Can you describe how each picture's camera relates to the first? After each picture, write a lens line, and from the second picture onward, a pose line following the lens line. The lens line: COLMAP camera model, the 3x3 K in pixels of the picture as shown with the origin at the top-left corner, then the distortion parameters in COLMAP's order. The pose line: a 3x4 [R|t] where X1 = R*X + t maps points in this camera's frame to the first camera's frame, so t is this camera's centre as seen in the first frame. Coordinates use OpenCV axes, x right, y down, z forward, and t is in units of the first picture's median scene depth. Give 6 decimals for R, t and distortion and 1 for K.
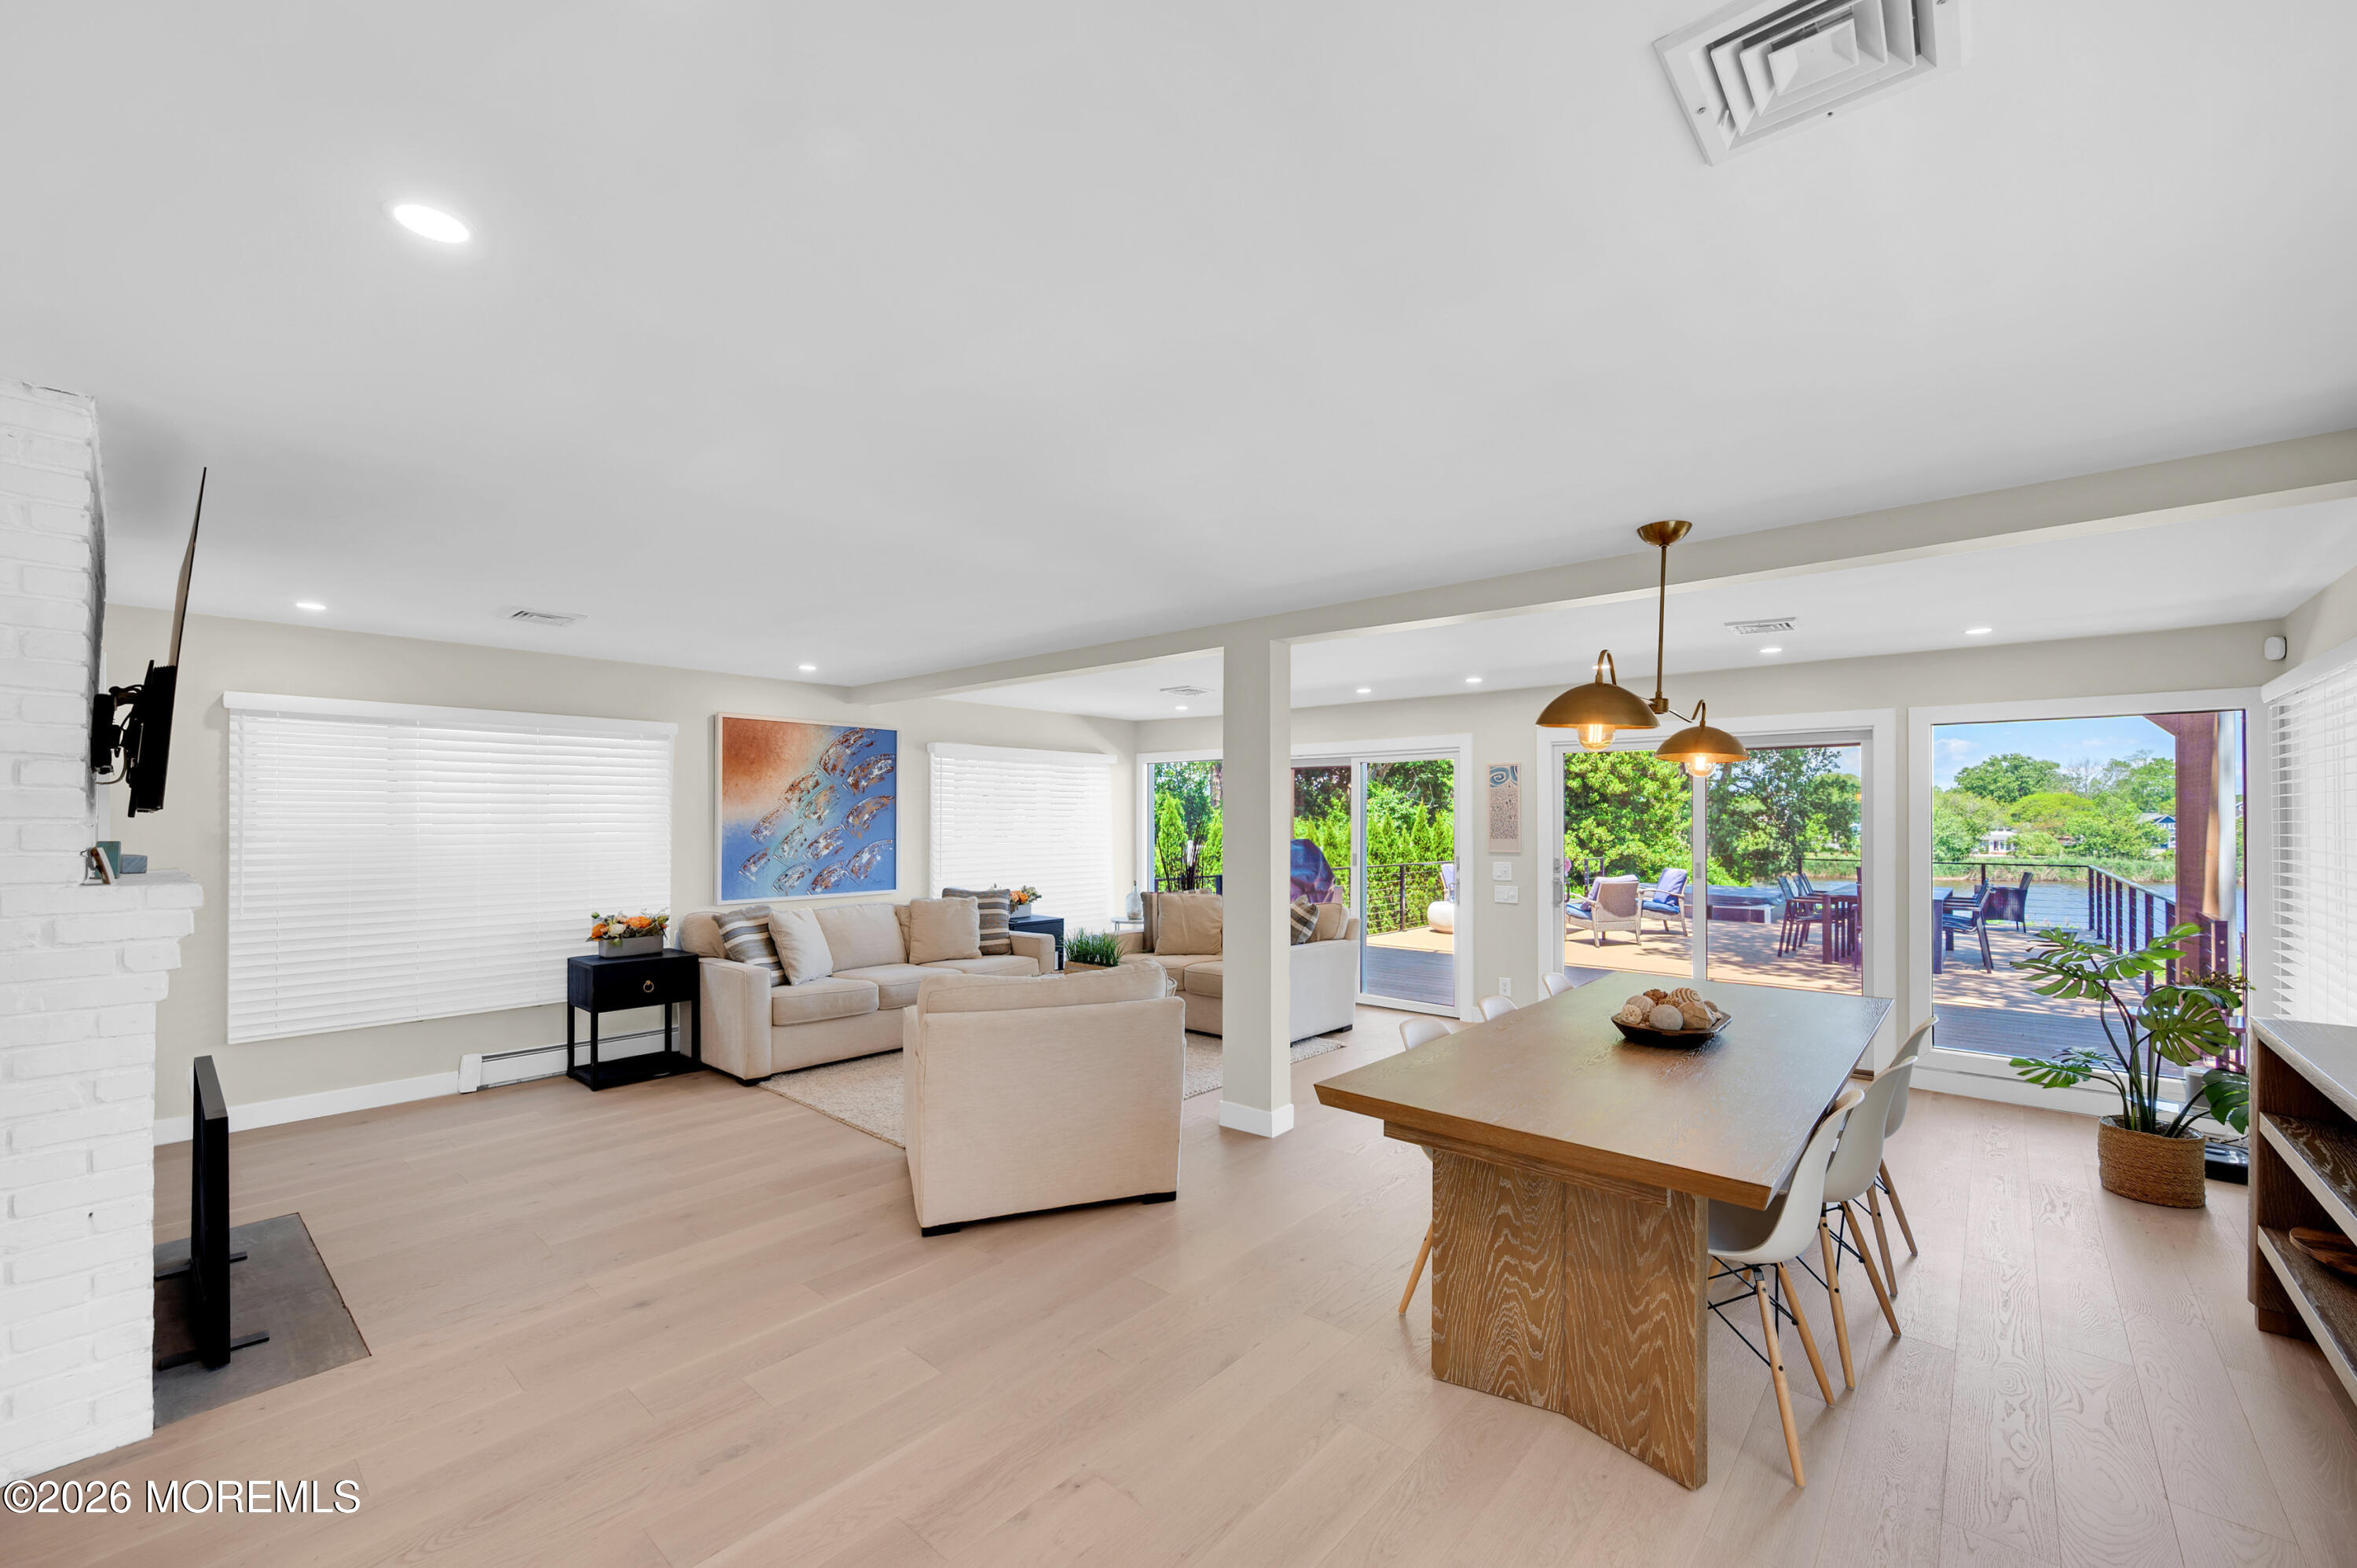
lens RADIAL K [[940.8, 0, 1189.7], [0, 940.8, 795.9], [0, 0, 1]] dist [0.001042, 0.000062]
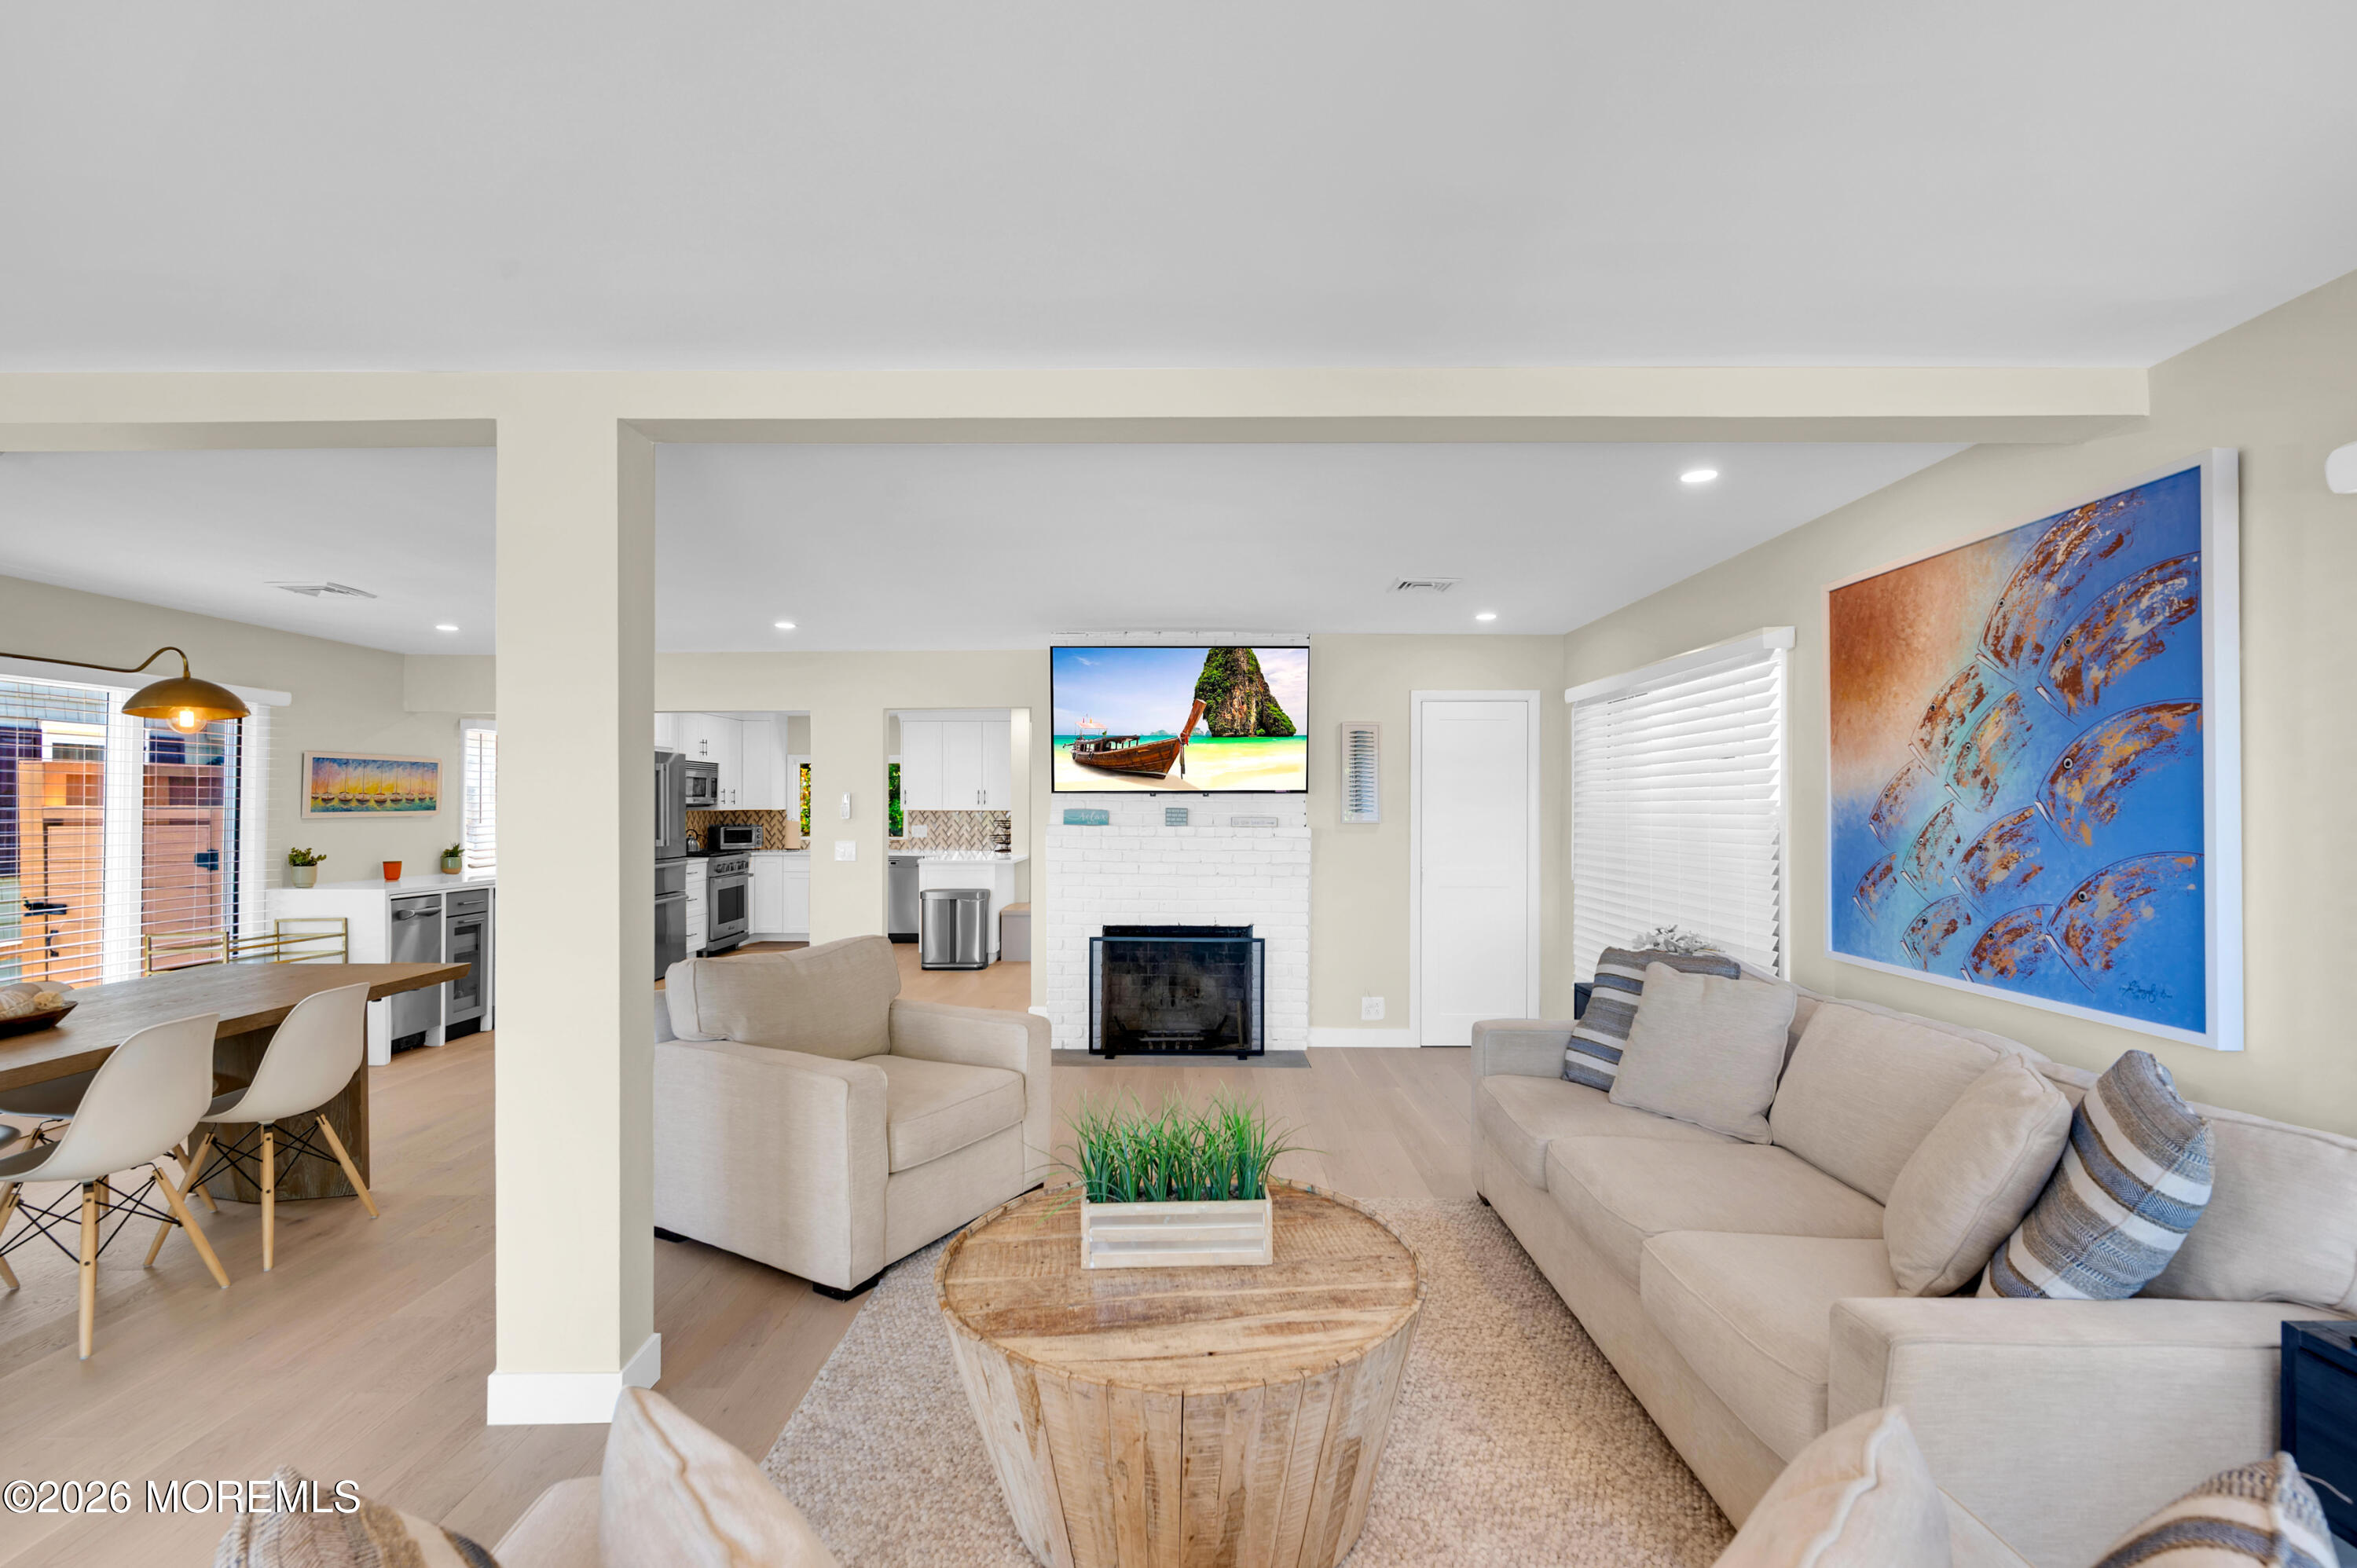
lens RADIAL K [[1064.8, 0, 1173.4], [0, 1064.8, 809.5], [0, 0, 1]] dist [0.000740, -0.000053]
pose [[-0.761060, -0.000446, -0.648681, 0.190697], [0.013605, 0.999769, -0.016648, 0.050856], [0.648539, -0.021496, -0.760878, 1.569691]]
